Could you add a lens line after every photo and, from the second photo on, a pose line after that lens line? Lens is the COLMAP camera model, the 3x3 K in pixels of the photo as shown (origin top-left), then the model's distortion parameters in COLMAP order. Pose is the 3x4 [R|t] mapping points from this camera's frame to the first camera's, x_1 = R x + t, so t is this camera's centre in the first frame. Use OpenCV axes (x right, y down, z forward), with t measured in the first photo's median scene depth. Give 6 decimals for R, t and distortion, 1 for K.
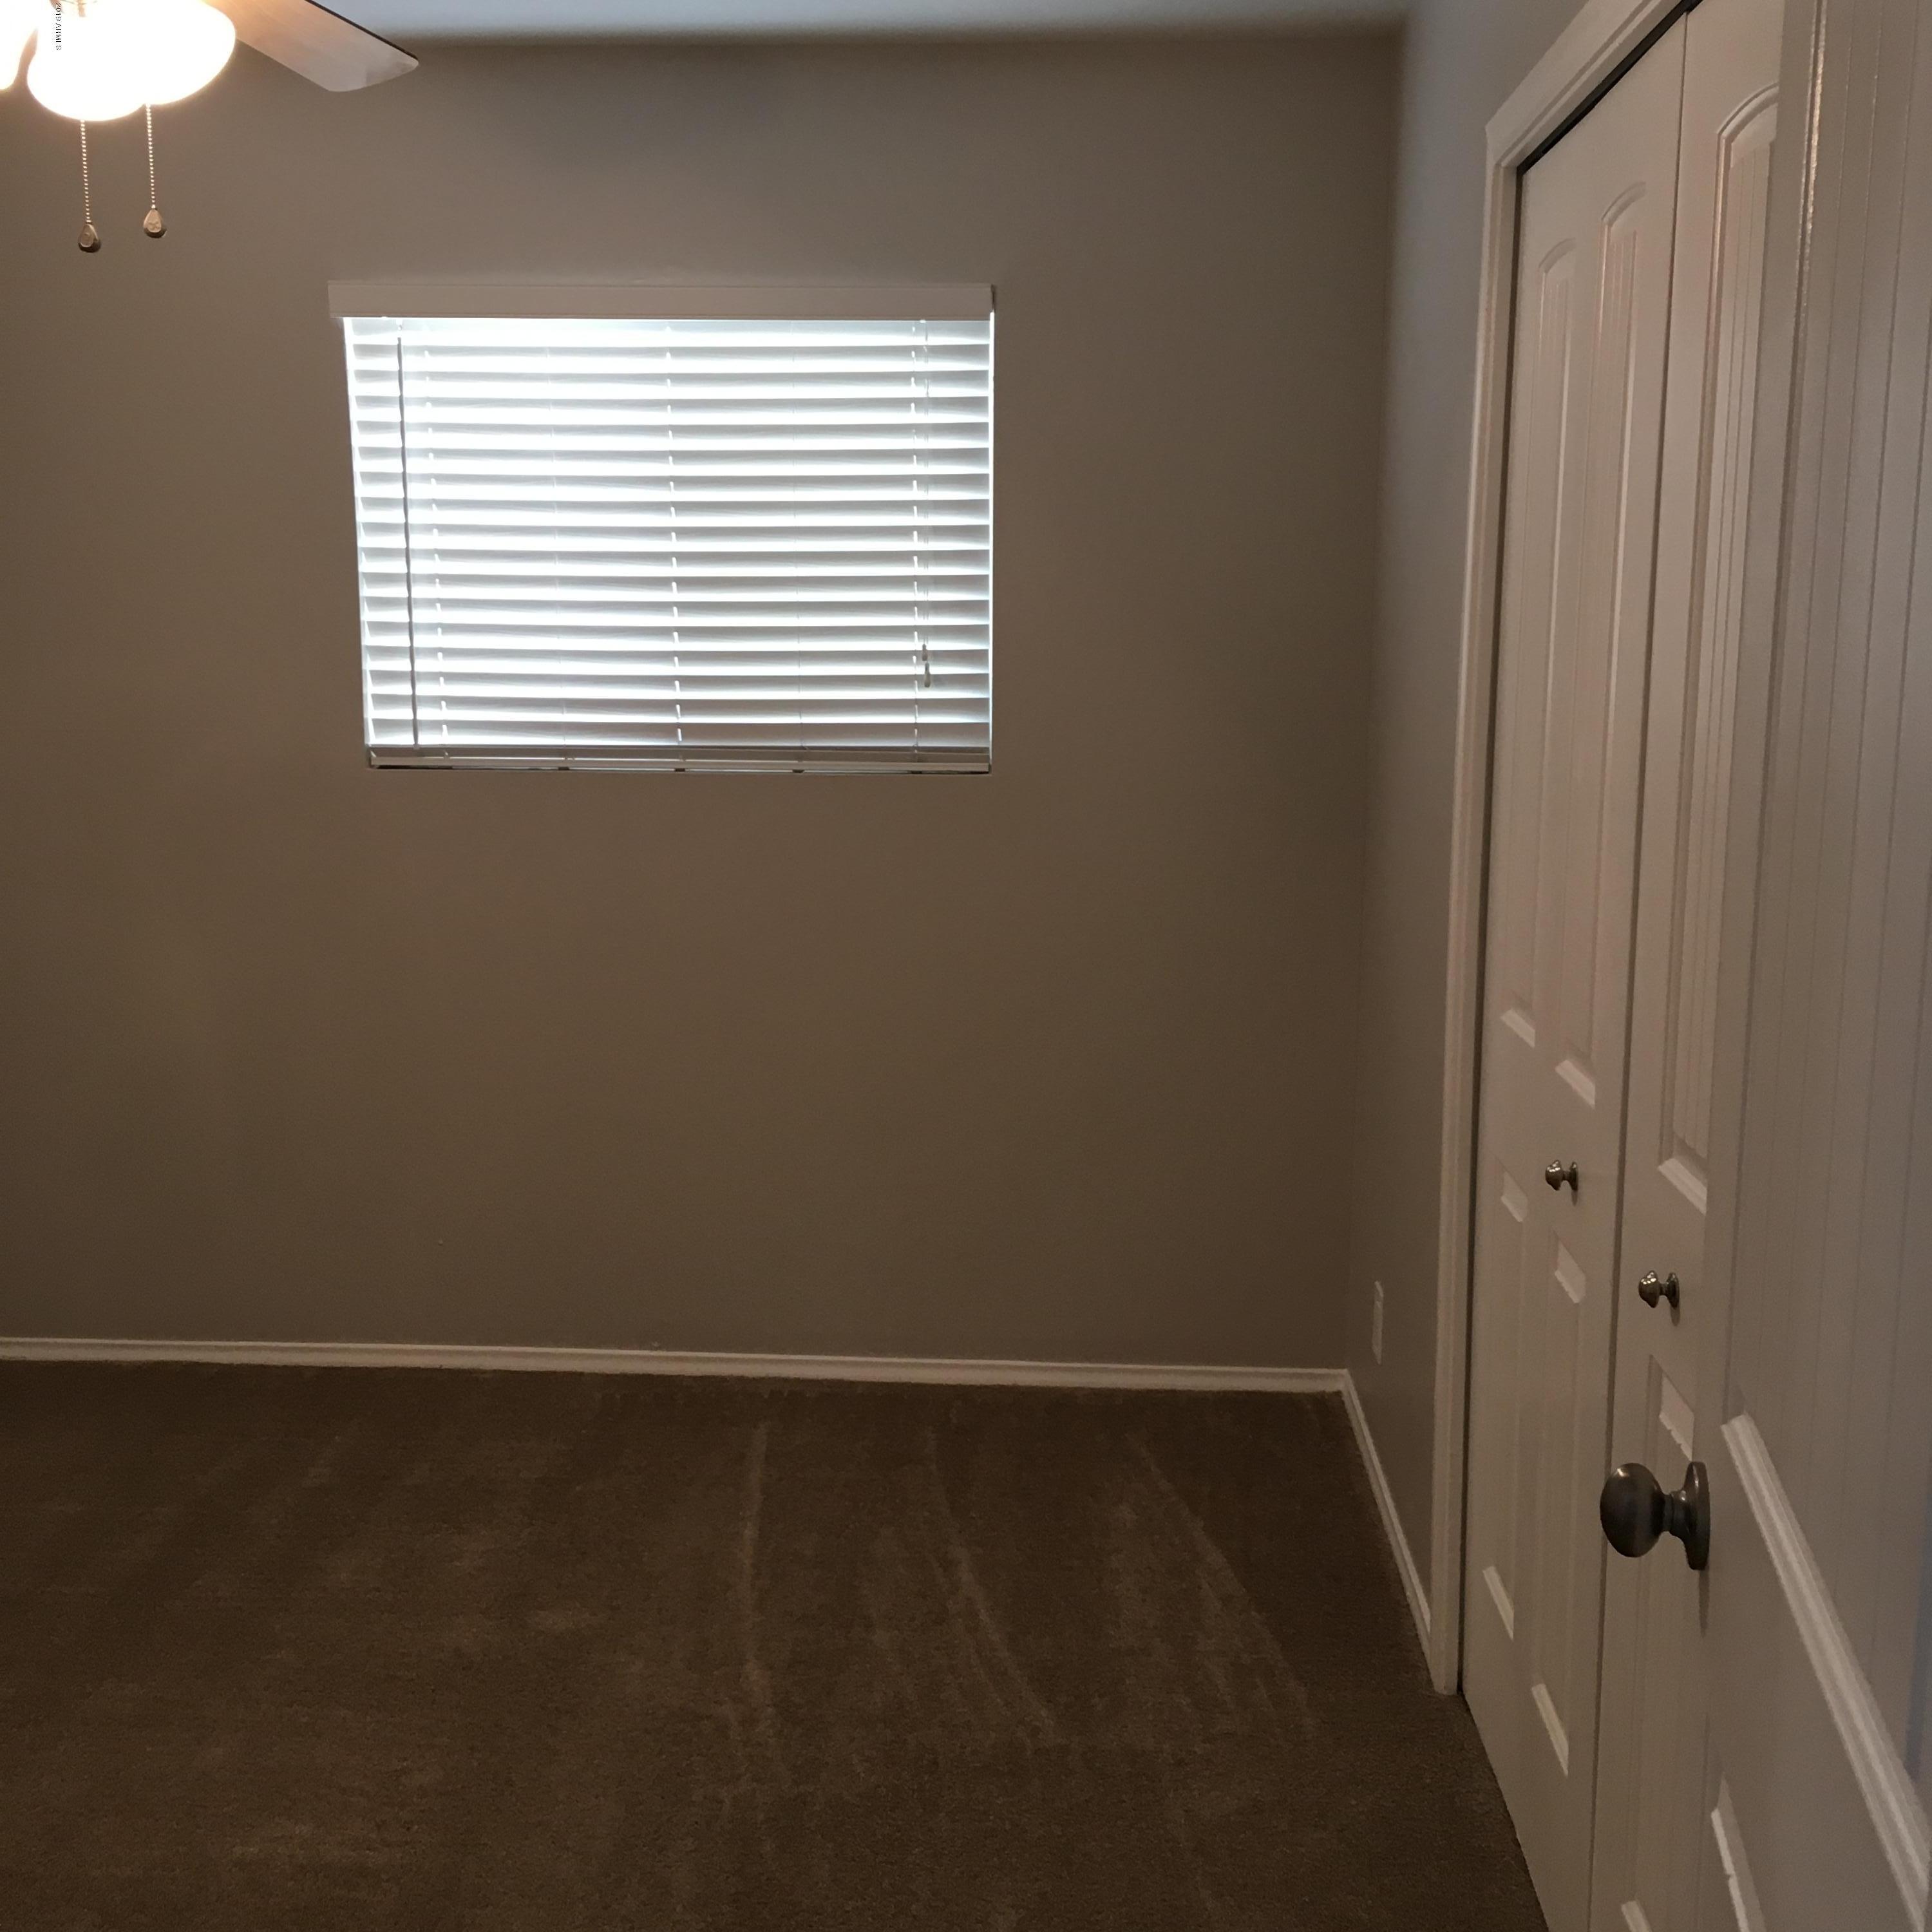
lens RADIAL K [[2189.7, 0, 966.0], [0, 2189.7, 966.0], [0, 0, 1]] dist [0.049617, -0.026396]
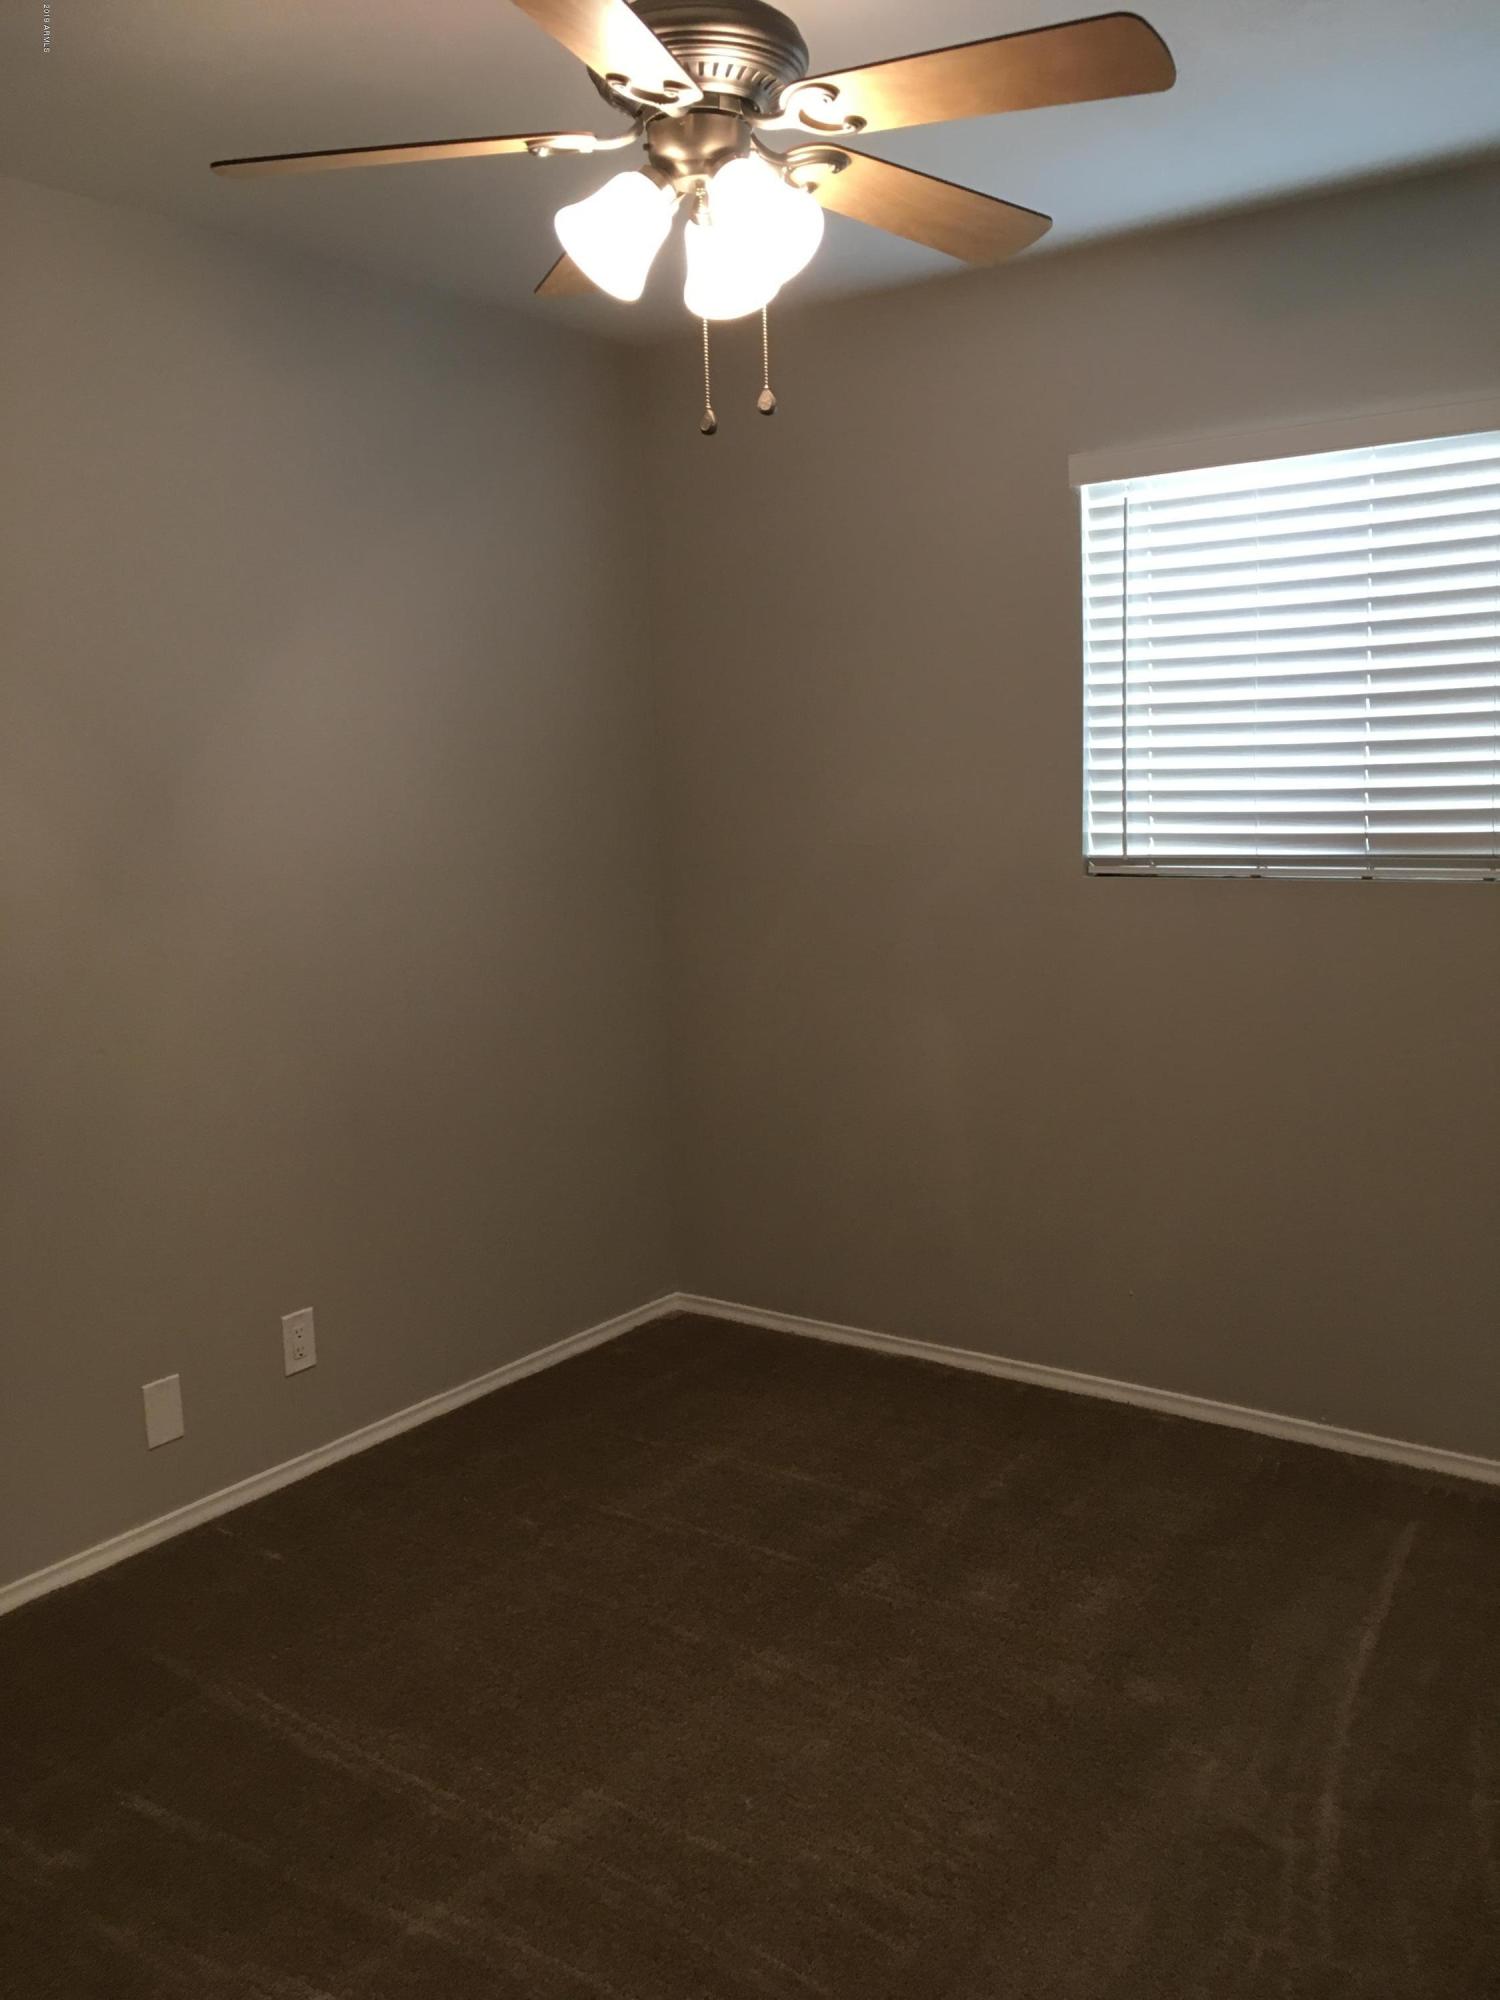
lens RADIAL K [[1695.3, 0, 750.0], [0, 1695.3, 1000.0], [0, 0, 1]] dist [0.086180, -0.113017]
pose [[0.847302, 0.043594, -0.529319, 0.055805], [-0.048202, 0.998825, 0.005104, -0.021249], [0.528919, 0.021189, 0.848408, 0.152556]]
